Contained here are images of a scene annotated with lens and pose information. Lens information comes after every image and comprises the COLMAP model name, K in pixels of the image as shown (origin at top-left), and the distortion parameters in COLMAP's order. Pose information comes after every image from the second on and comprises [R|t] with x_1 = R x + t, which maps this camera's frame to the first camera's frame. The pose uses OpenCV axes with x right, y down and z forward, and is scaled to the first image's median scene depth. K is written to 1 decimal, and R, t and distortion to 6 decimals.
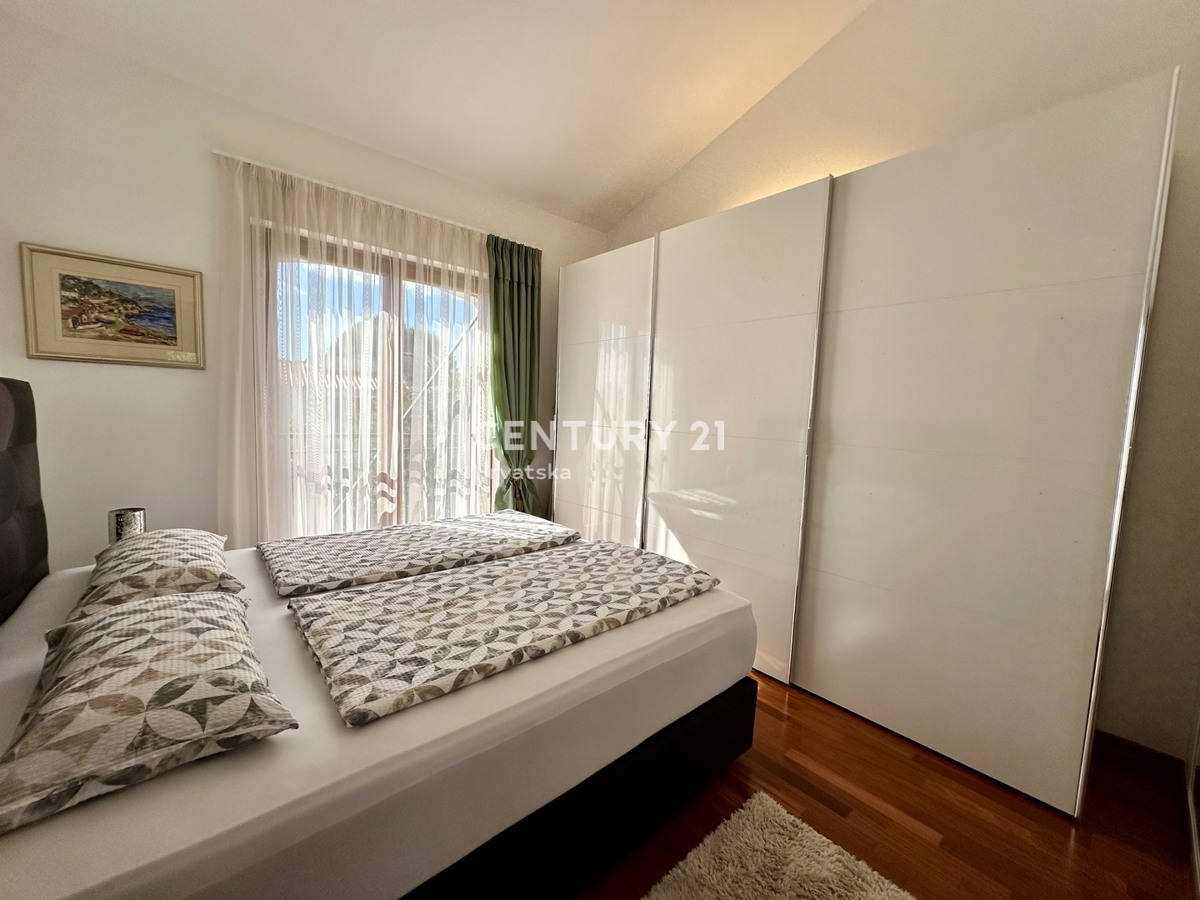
lens RADIAL K [[478.5, 0, 599.6], [0, 478.5, 452.1], [0, 0, 1]] dist [-0.002671, 0.000745]
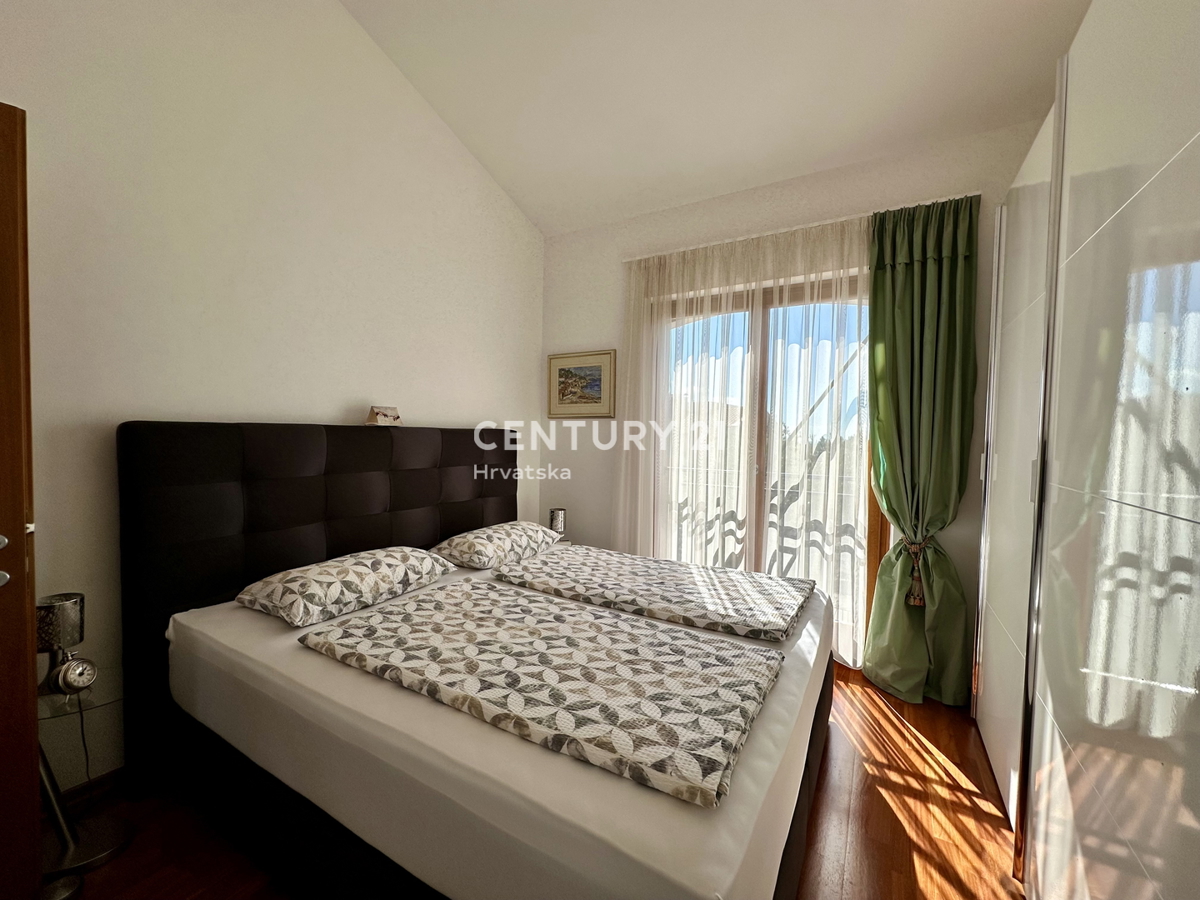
lens RADIAL K [[478.5, 0, 599.6], [0, 478.5, 452.1], [0, 0, 1]] dist [-0.002671, 0.000745]
pose [[0.307341, 0.000952, -0.951599, 0.617209], [-0.089261, 0.995619, -0.027833, -0.038991], [0.947404, 0.093495, 0.306079, 0.688520]]
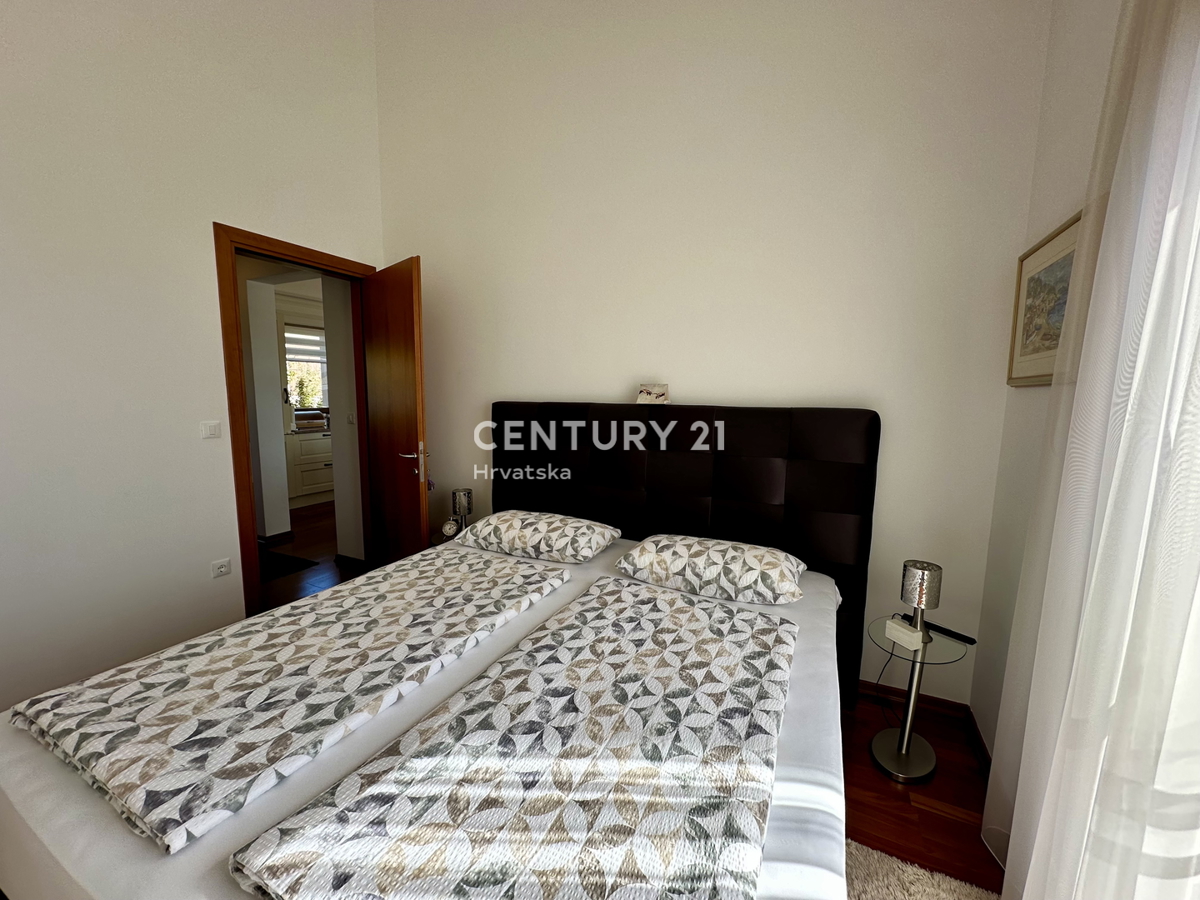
lens RADIAL K [[478.5, 0, 599.6], [0, 478.5, 452.1], [0, 0, 1]] dist [-0.002671, 0.000745]
pose [[-0.920839, -0.004978, -0.389912, -0.169752], [-0.085051, 0.978408, 0.188370, -0.194883], [0.380556, 0.206621, -0.901380, 1.636000]]
